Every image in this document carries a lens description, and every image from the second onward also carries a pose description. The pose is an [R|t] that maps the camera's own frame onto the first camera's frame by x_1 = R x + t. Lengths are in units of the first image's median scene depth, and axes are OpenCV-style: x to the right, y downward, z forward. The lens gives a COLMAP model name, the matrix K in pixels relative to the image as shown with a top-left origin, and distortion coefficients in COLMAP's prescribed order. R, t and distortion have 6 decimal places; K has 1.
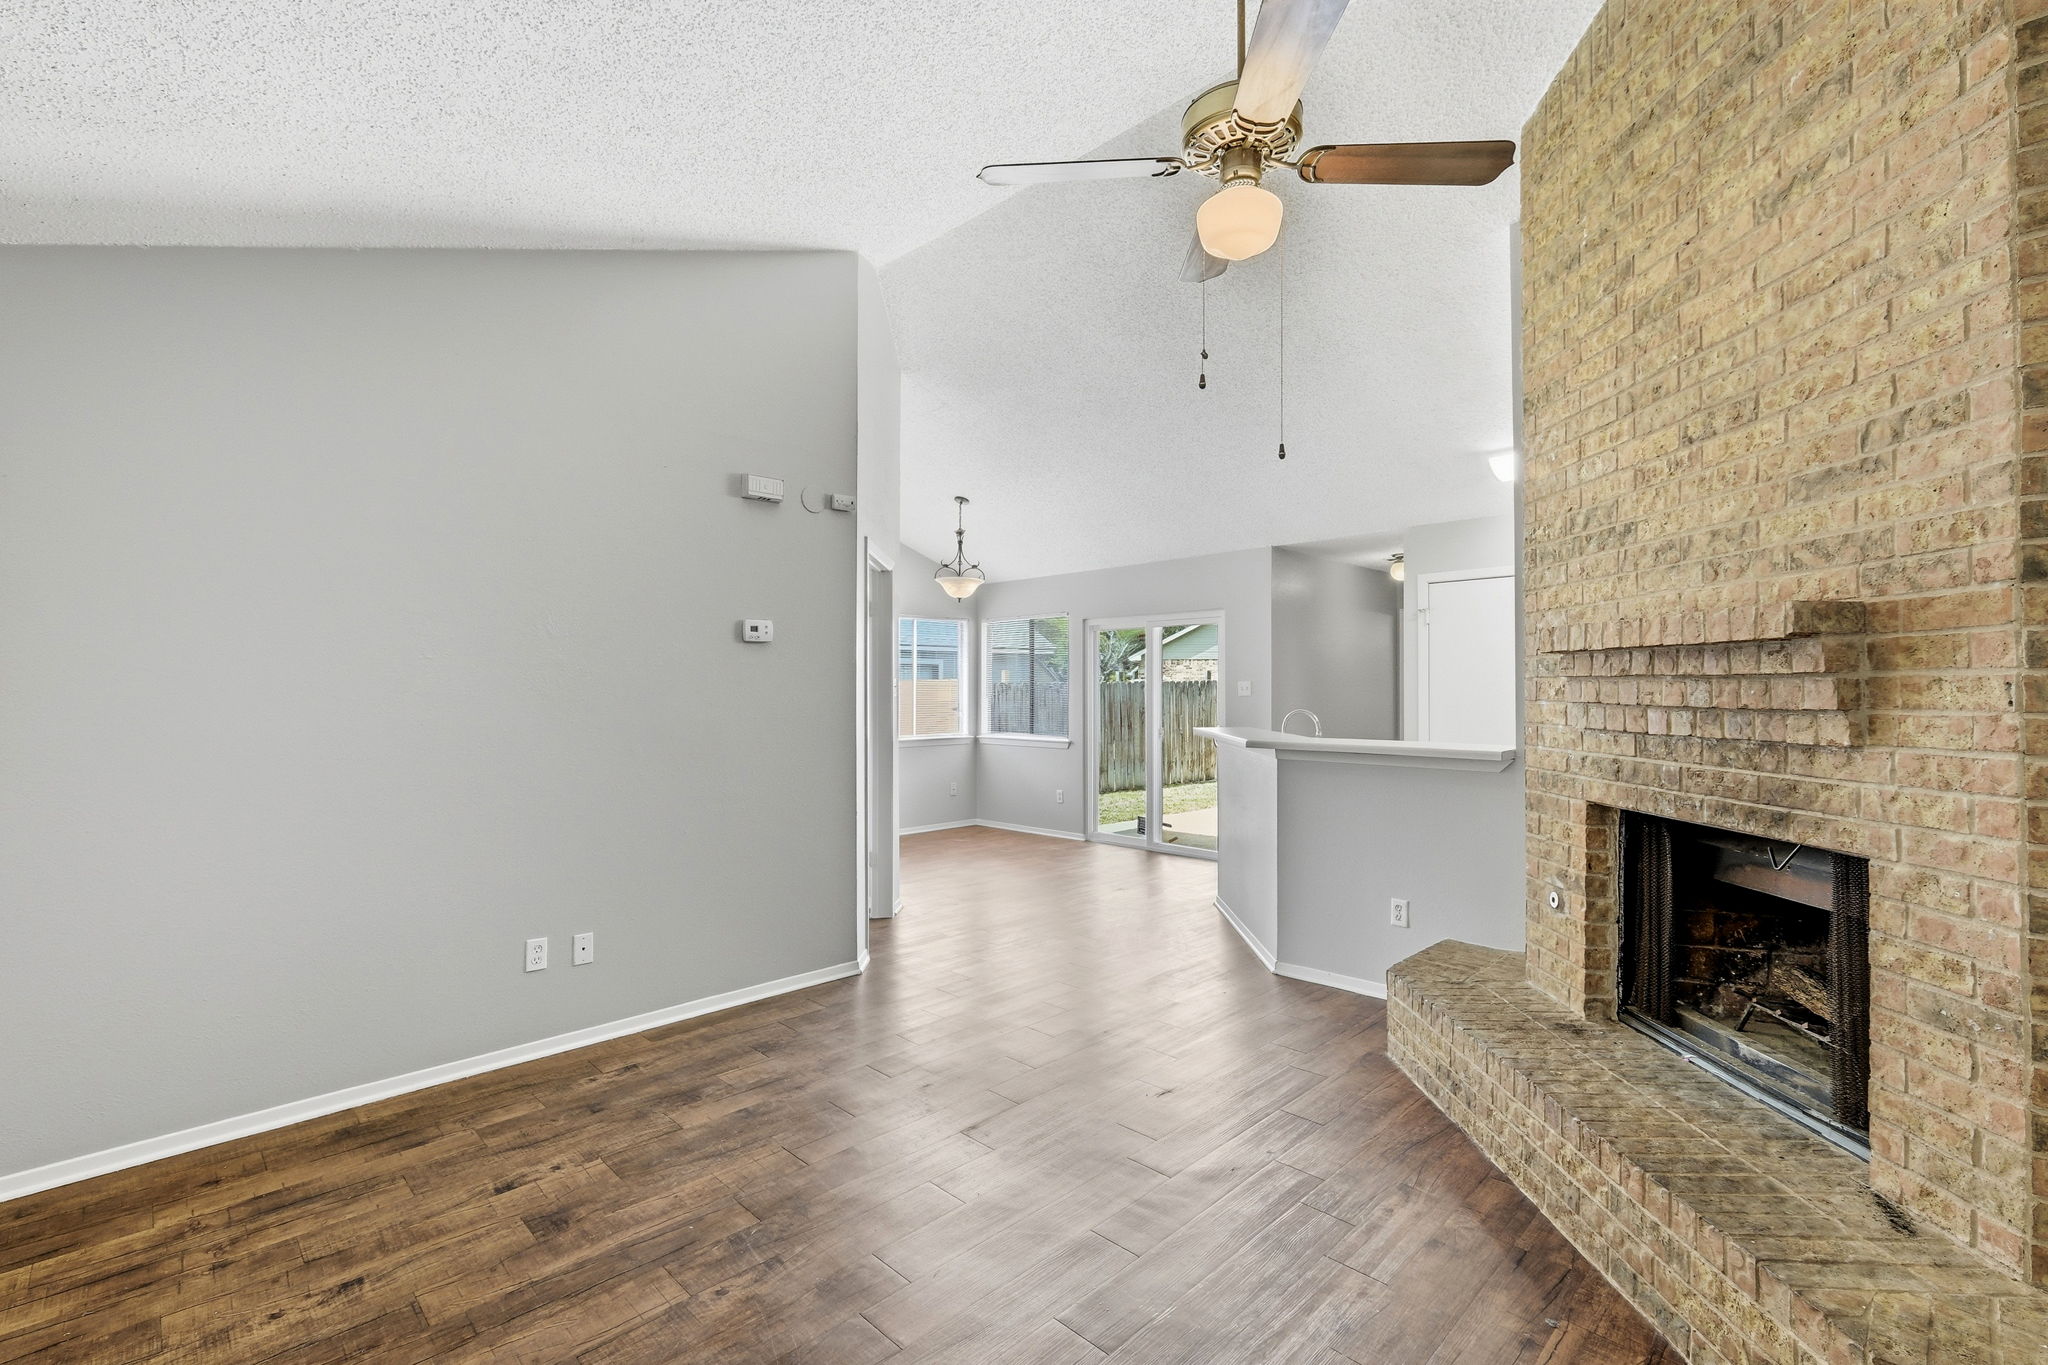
lens RADIAL K [[907.9, 0, 1016.2], [0, 907.9, 682.4], [0, 0, 1]] dist [-0.001590, -0.001036]
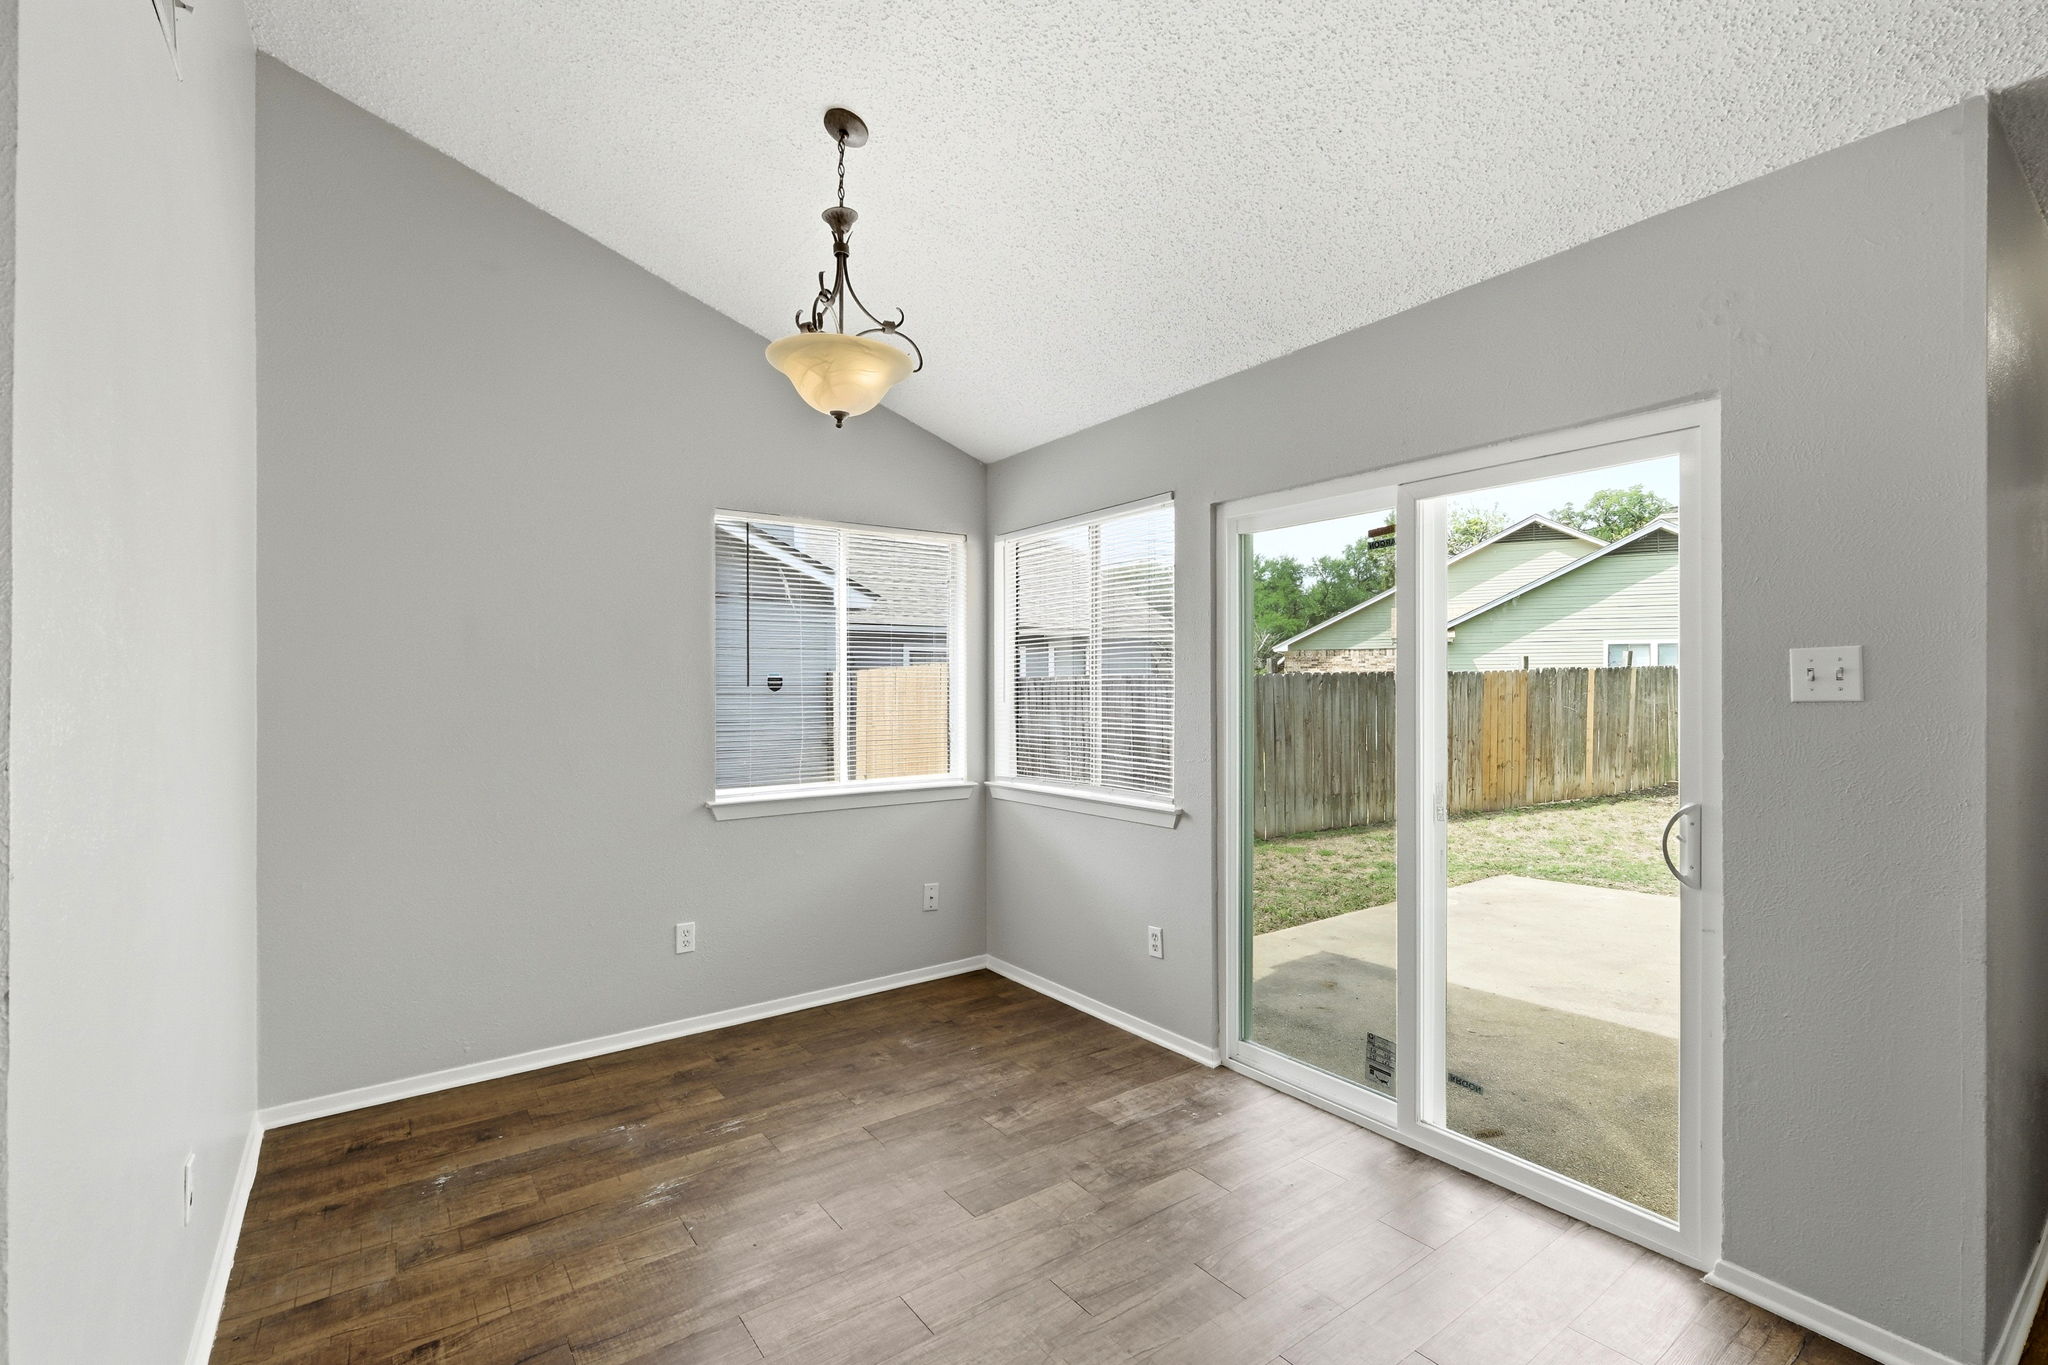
lens RADIAL K [[907.9, 0, 1013.8], [0, 907.9, 680.5], [0, 0, 1]] dist [-0.001590, -0.001036]
pose [[0.989134, -0.000021, -0.147015, 0.040894], [0.000289, 0.999998, 0.001802, 0.004836], [0.147015, -0.001825, 0.989133, 0.531701]]
